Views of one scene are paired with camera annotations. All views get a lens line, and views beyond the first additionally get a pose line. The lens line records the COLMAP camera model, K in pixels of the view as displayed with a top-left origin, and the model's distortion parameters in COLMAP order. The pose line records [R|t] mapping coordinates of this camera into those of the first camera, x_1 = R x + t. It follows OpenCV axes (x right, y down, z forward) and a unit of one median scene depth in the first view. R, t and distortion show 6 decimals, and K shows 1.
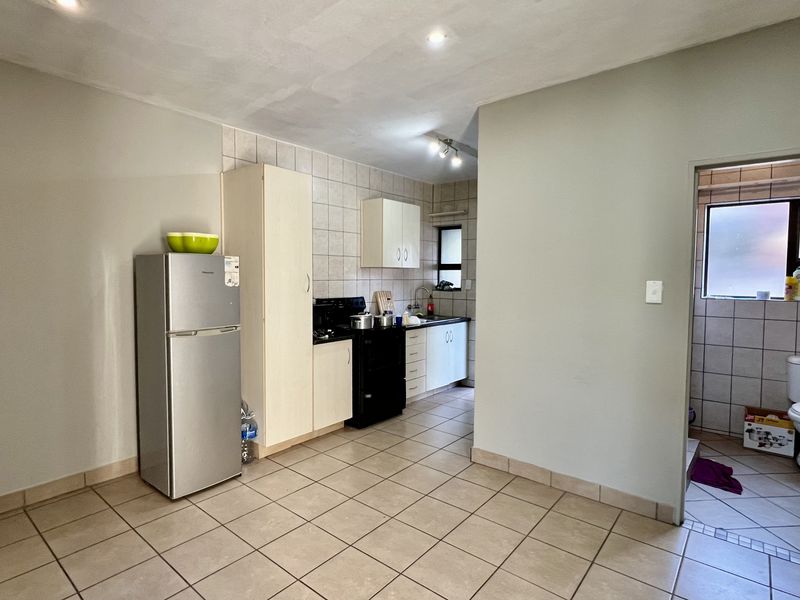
lens RADIAL K [[430.3, 0, 400.2], [0, 430.3, 298.6], [0, 0, 1]] dist [-0.003718, -0.001180]
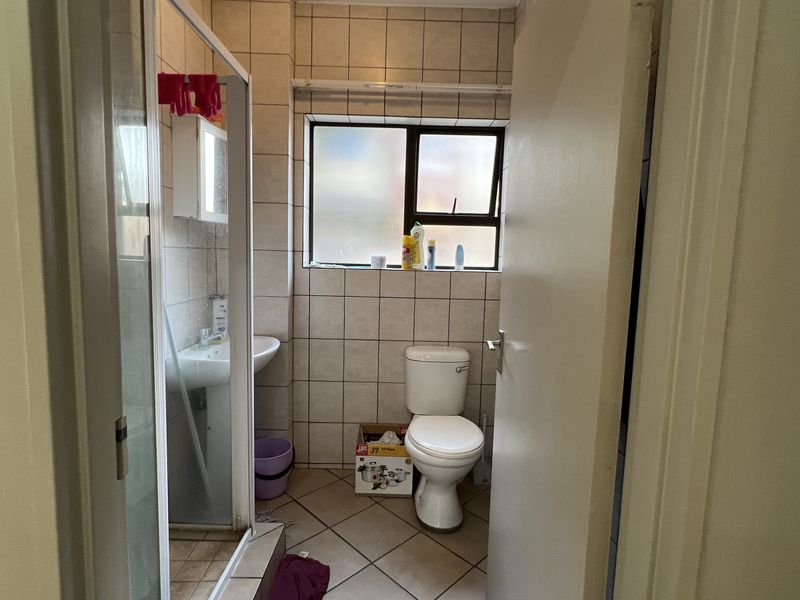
lens RADIAL K [[430.3, 0, 400.4], [0, 430.3, 297.3], [0, 0, 1]] dist [-0.003718, -0.001180]
pose [[0.762177, -0.049429, 0.645479, 0.374002], [0.006324, 0.997602, 0.068926, 0.001270], [-0.647338, -0.048452, 0.760661, 0.395834]]
